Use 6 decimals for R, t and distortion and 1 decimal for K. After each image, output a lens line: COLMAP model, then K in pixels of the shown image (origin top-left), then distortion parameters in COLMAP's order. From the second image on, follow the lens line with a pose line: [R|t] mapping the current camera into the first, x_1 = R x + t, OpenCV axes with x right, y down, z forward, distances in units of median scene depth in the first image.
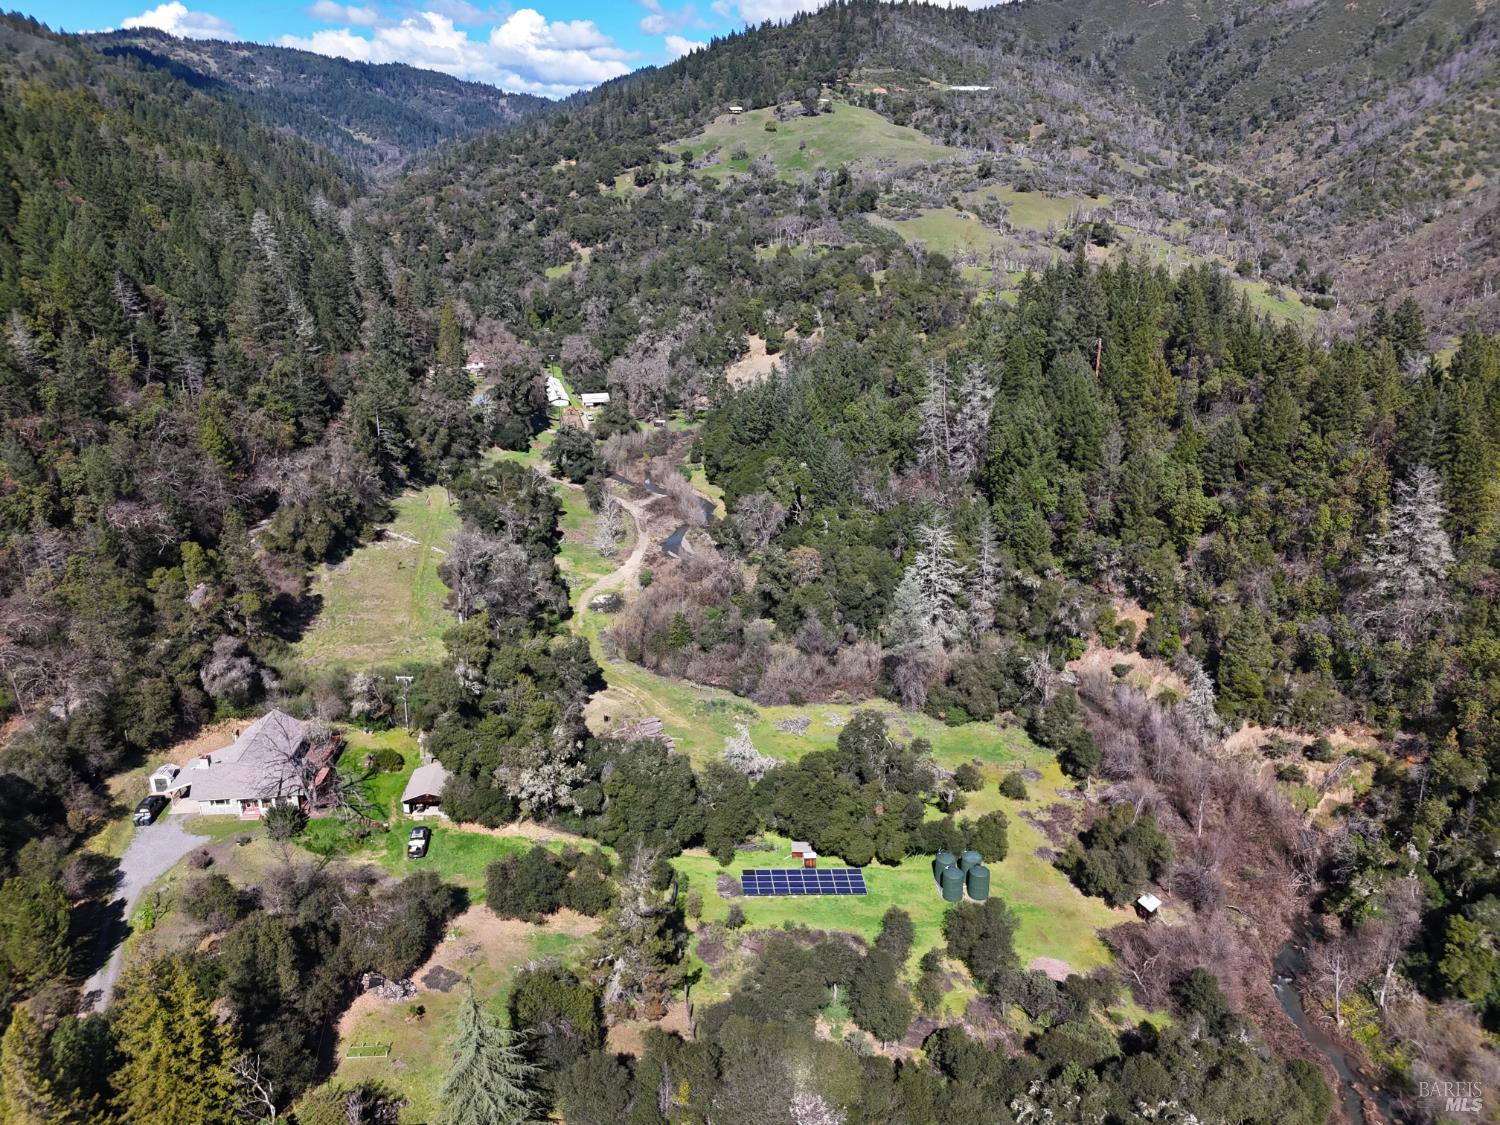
lens RADIAL K [[1104.7, 0, 754.2], [0, 1104.7, 563.0], [0, 0, 1]] dist [0.063823, -0.058138]
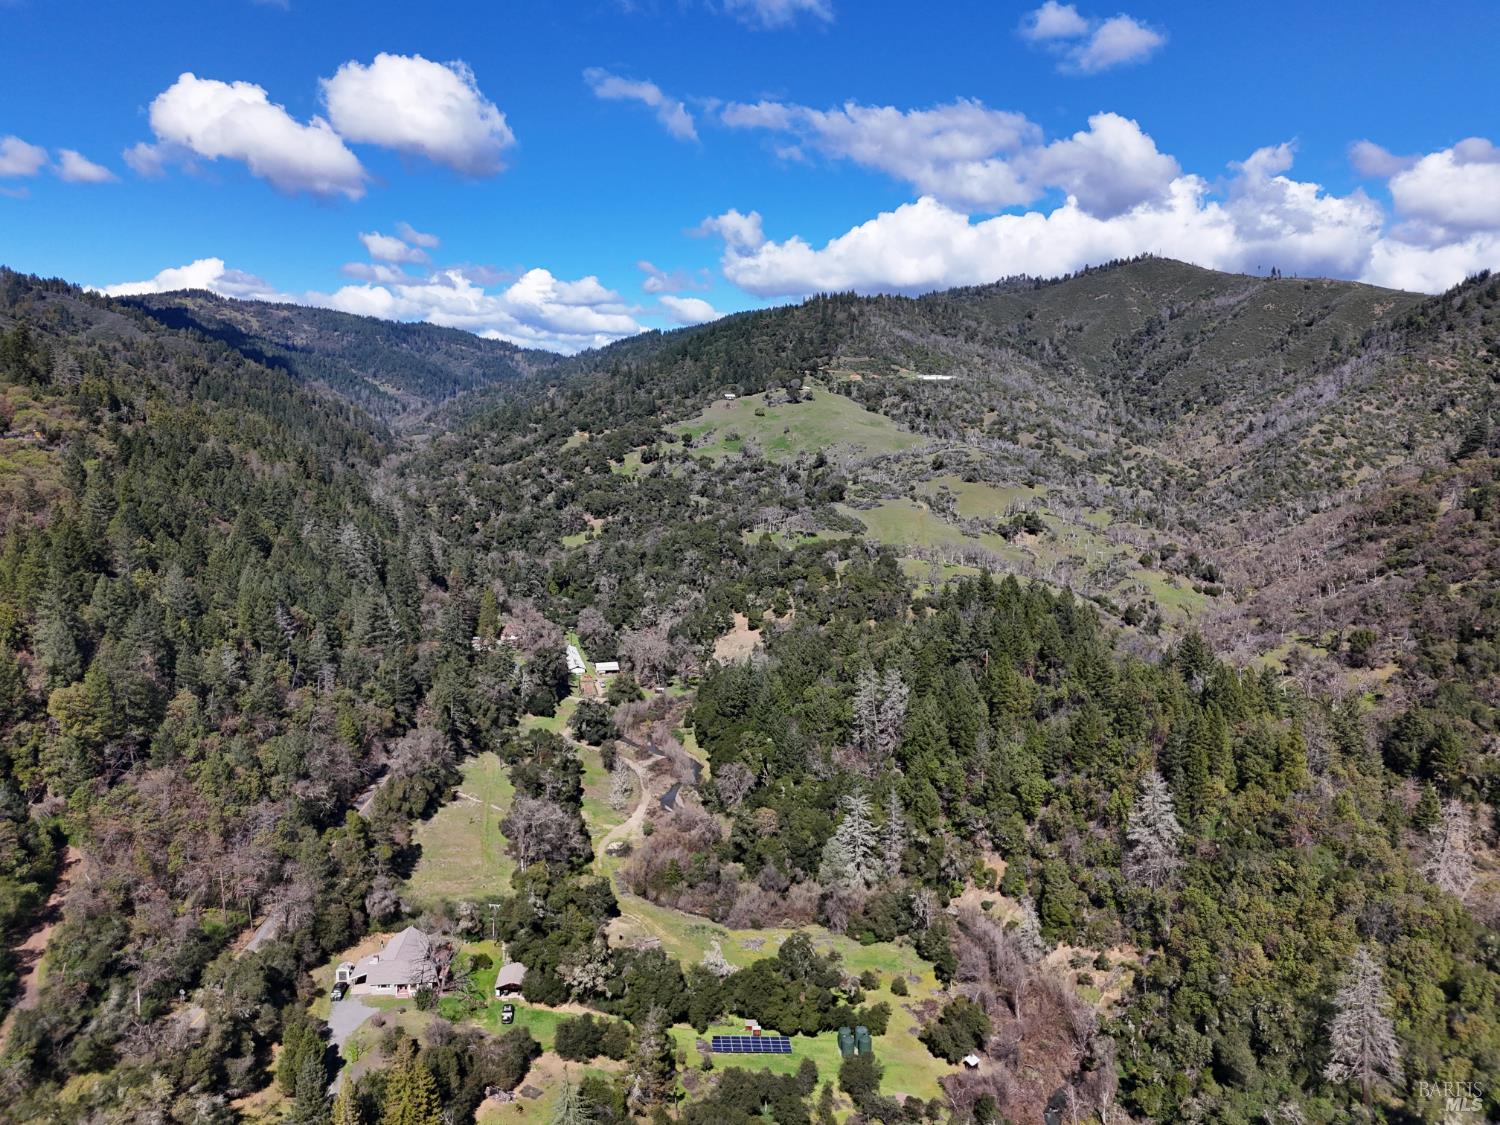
lens RADIAL K [[1104.7, 0, 752.9], [0, 1104.7, 562.5], [0, 0, 1]] dist [0.063823, -0.058138]
pose [[0.999924, 0.011465, 0.004597, 0.019630], [-0.010314, 0.979723, -0.200091, -0.039264], [-0.006798, 0.200028, 0.979767, -0.420772]]
